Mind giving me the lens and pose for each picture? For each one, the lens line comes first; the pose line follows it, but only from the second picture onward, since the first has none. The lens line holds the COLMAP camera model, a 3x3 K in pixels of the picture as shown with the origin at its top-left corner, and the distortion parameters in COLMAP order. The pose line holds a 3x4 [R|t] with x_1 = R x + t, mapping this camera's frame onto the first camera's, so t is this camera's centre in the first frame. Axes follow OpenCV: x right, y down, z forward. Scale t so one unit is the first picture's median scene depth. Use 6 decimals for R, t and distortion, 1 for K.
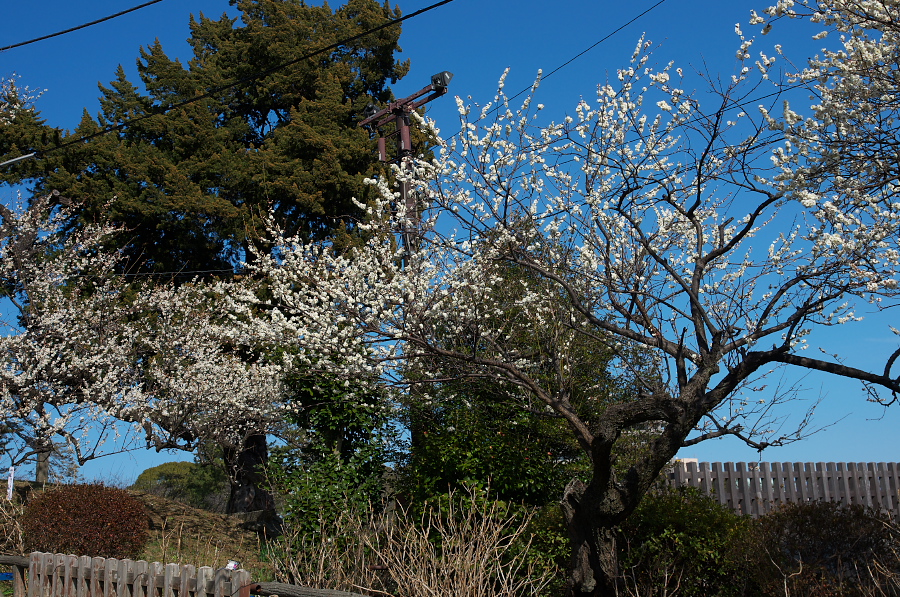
lens RADIAL K [[1282.8, 0, 450.0], [0, 1282.8, 298.5], [0, 0, 1]] dist [-0.002542, -0.024602]
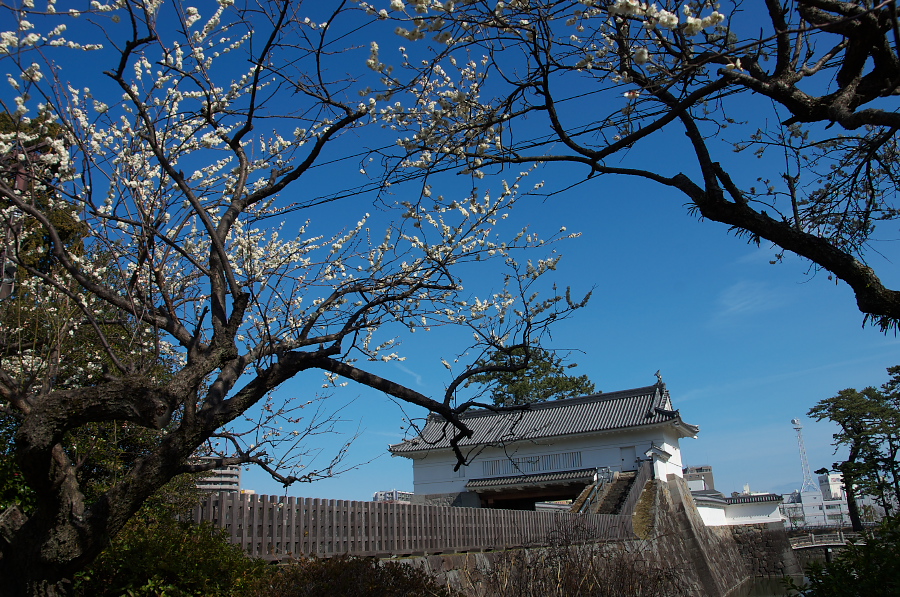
lens RADIAL K [[723.5, 0, 450.0], [0, 723.5, 298.5], [0, 0, 1]] dist [-0.066633, 0.008816]
pose [[0.900879, 0.166321, 0.400943, 0.139920], [-0.108687, 0.980687, -0.162605, 0.068302], [-0.420244, 0.102910, 0.901557, 0.556935]]
